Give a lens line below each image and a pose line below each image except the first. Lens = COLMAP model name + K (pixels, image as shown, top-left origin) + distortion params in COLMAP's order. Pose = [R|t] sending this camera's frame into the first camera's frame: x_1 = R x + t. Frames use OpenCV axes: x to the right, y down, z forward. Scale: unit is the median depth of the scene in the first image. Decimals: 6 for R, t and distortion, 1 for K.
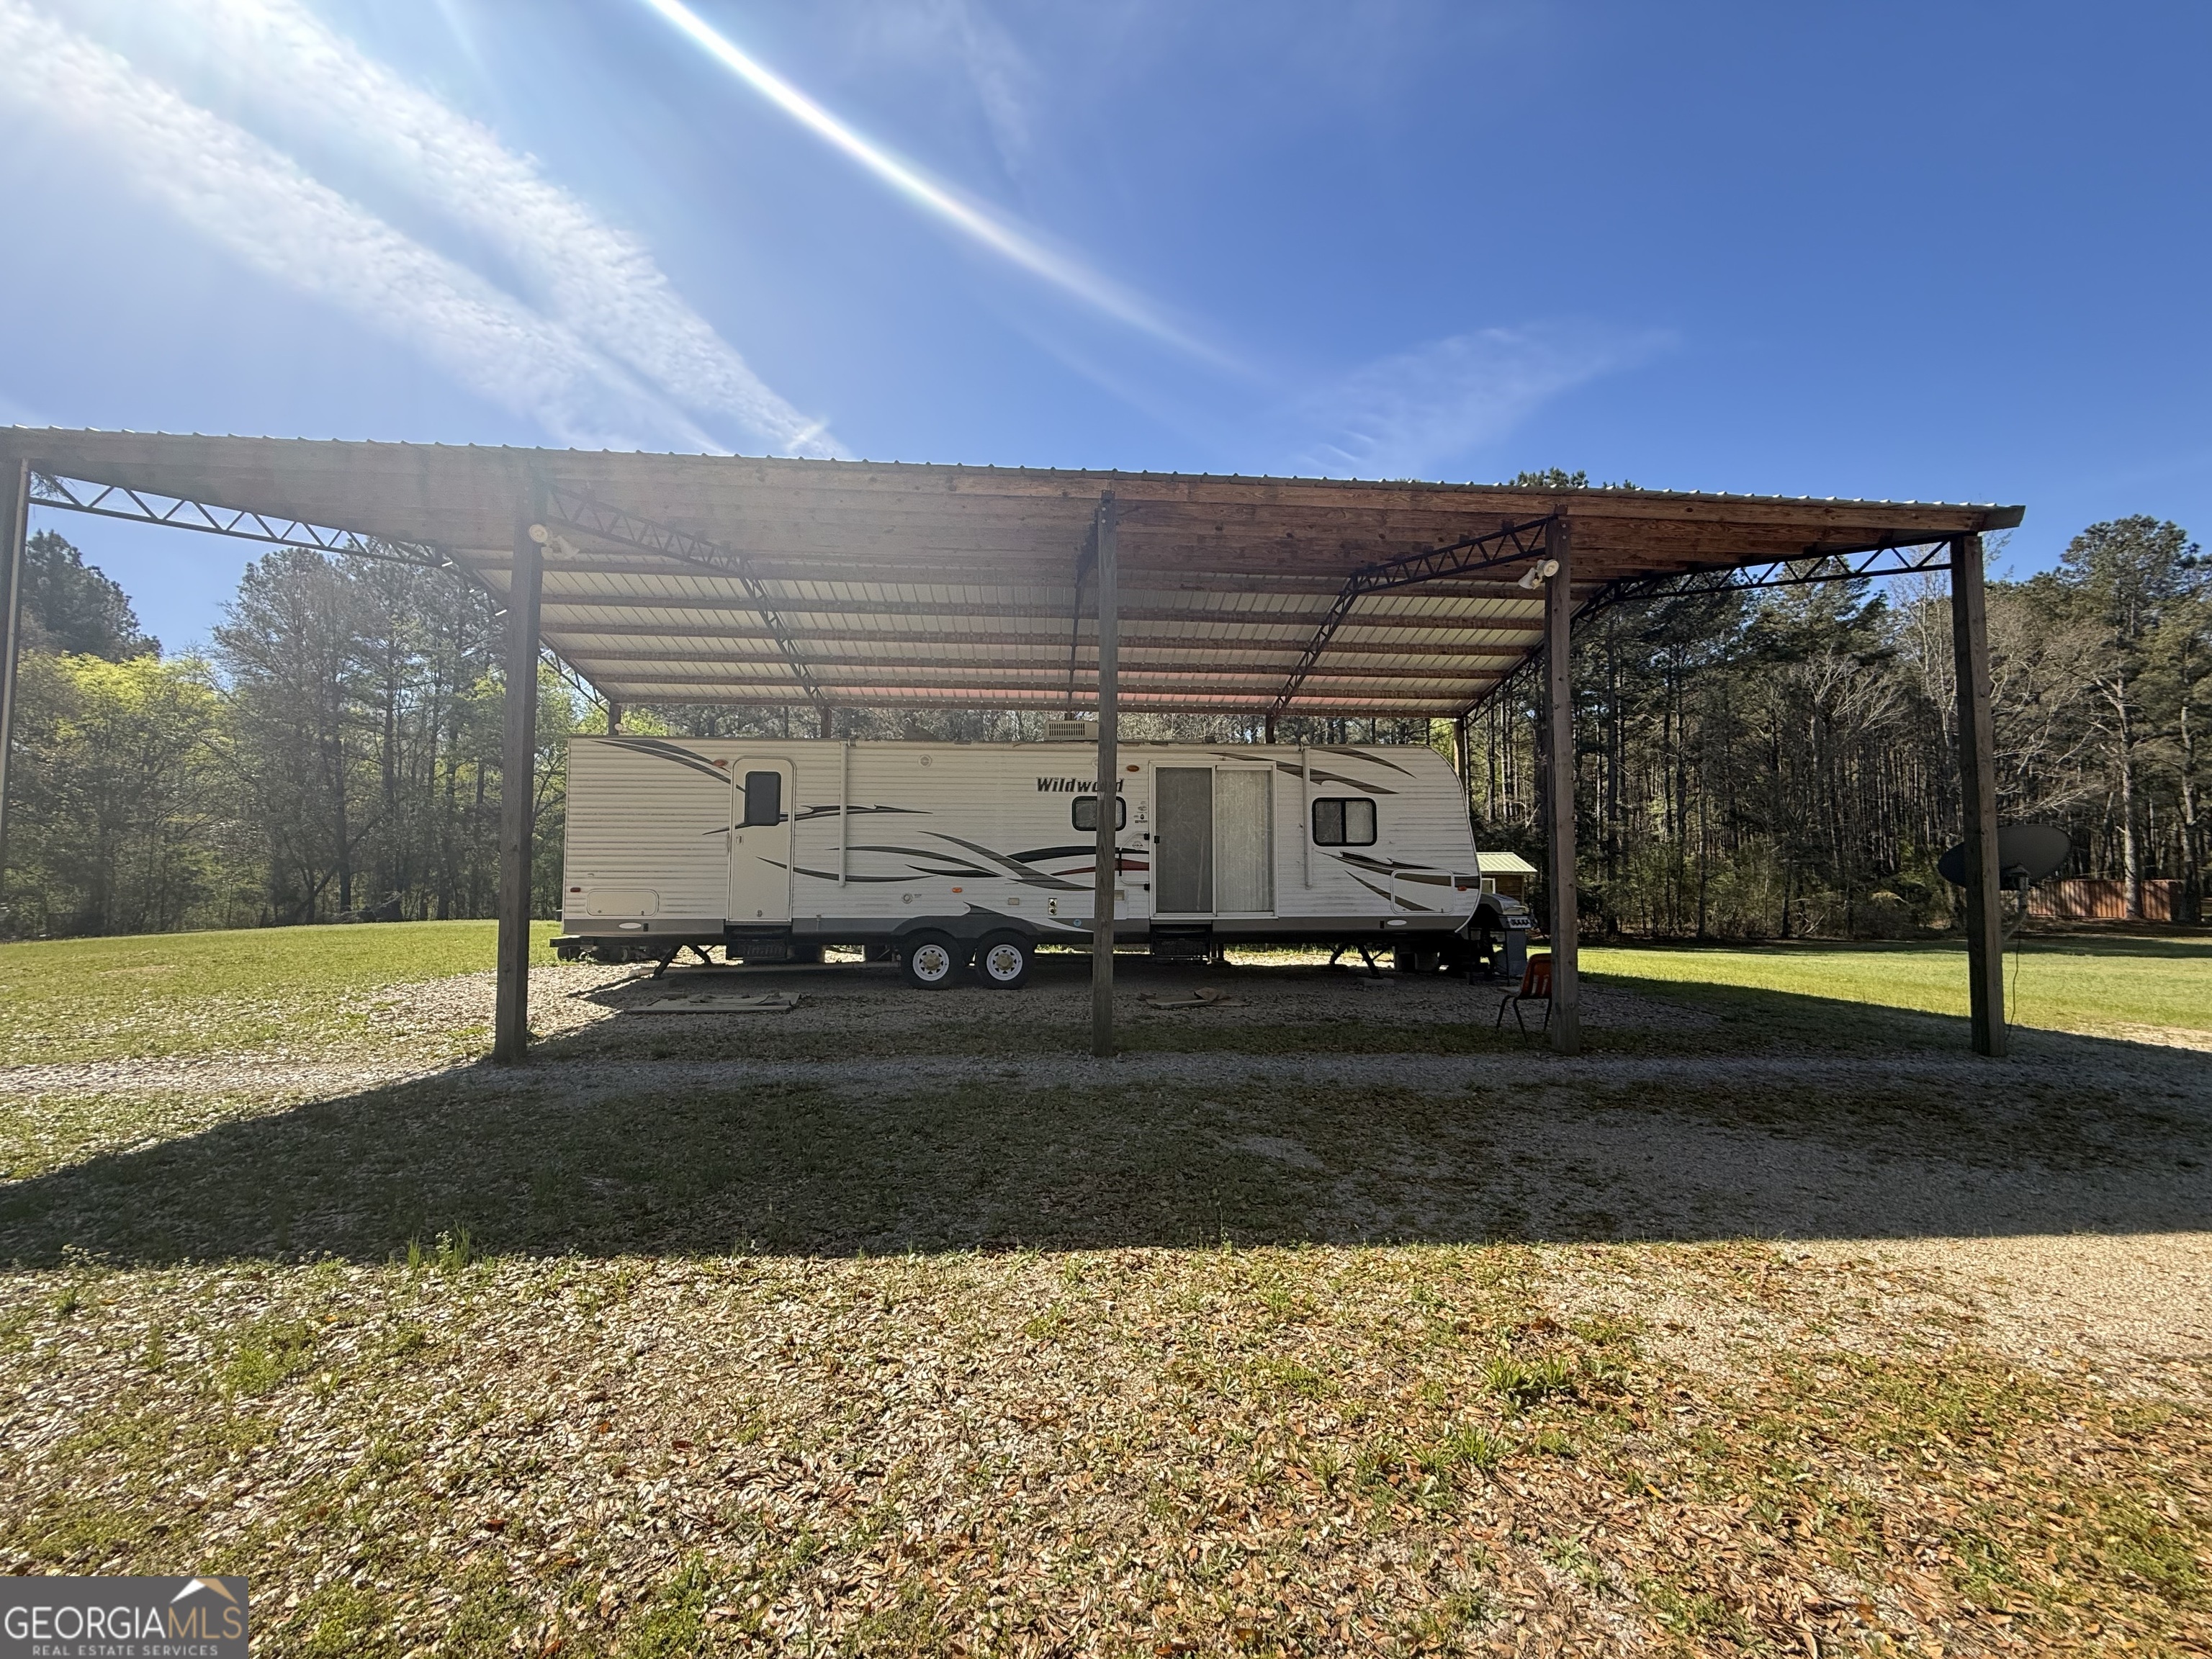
lens RADIAL K [[875.3, 0, 1082.7], [0, 875.3, 827.2], [0, 0, 1]] dist [0.001529, 0.000470]
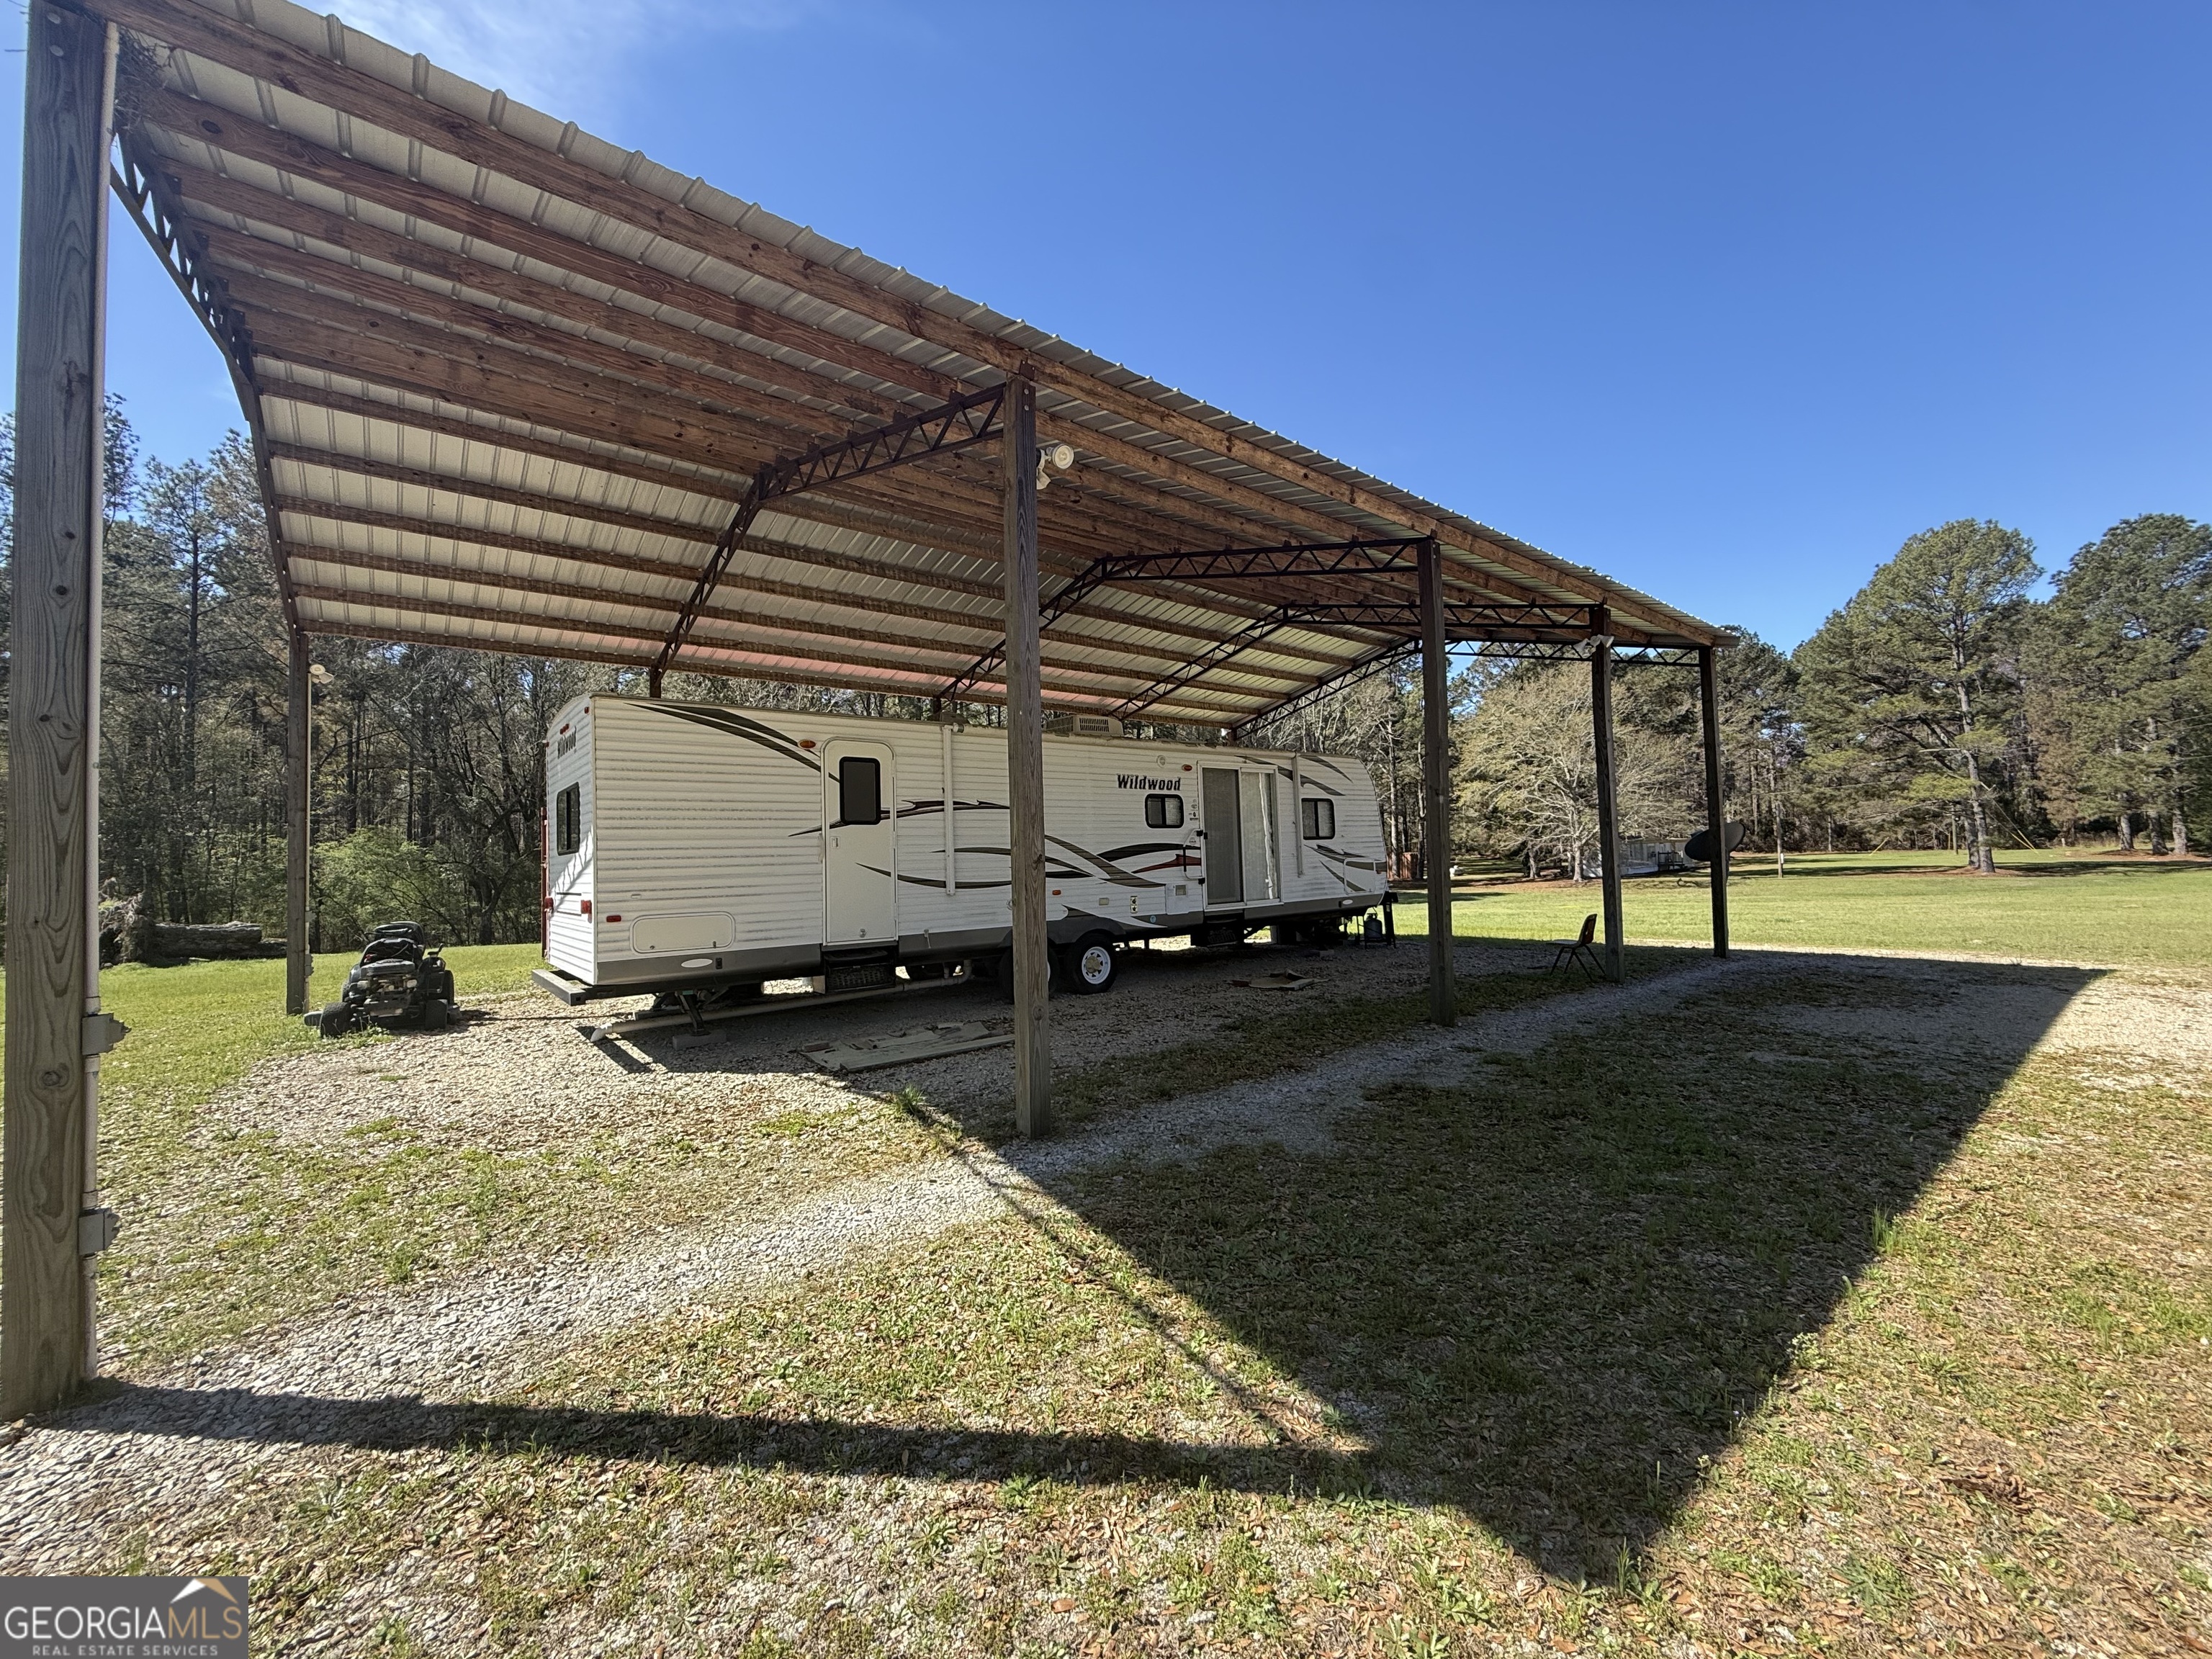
lens RADIAL K [[875.3, 0, 1099.8], [0, 875.3, 825.2], [0, 0, 1]] dist [0.001529, 0.000470]
pose [[0.819587, -0.004754, 0.572935, -0.614088], [-0.000892, 0.999954, 0.009573, -0.008570], [-0.572954, -0.008357, 0.819545, 0.200263]]
